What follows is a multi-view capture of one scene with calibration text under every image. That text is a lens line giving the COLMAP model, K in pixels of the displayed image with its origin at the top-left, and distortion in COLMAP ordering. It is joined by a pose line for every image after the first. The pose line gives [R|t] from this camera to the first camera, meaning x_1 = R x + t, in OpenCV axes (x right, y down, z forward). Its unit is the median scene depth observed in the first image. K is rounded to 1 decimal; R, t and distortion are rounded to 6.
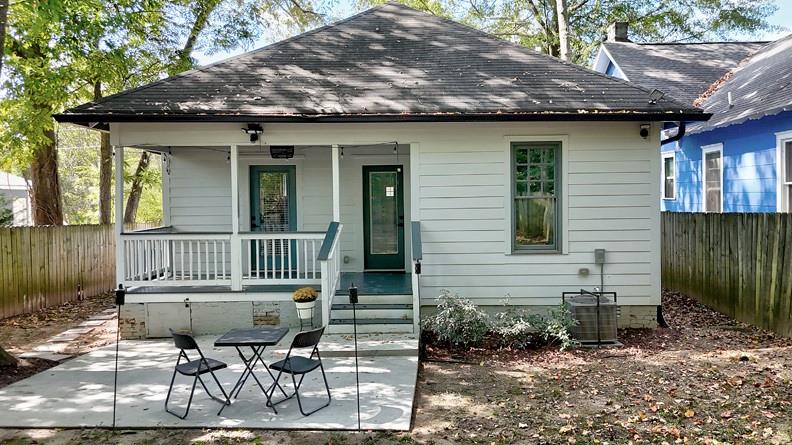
lens RADIAL K [[596.6, 0, 396.0], [0, 596.6, 222.5], [0, 0, 1]] dist [0.009871, 0.005330]
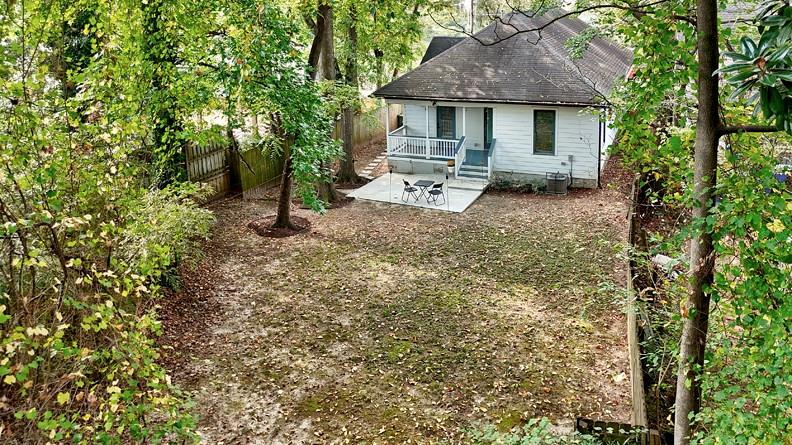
lens RADIAL K [[596.6, 0, 396.0], [0, 596.6, 222.5], [0, 0, 1]] dist [0.009871, 0.005330]
pose [[0.921087, 0.131118, -0.366616, 0.632425], [0.000571, 0.941137, 0.338025, -0.531906], [0.389357, -0.311559, 0.866794, -1.497971]]
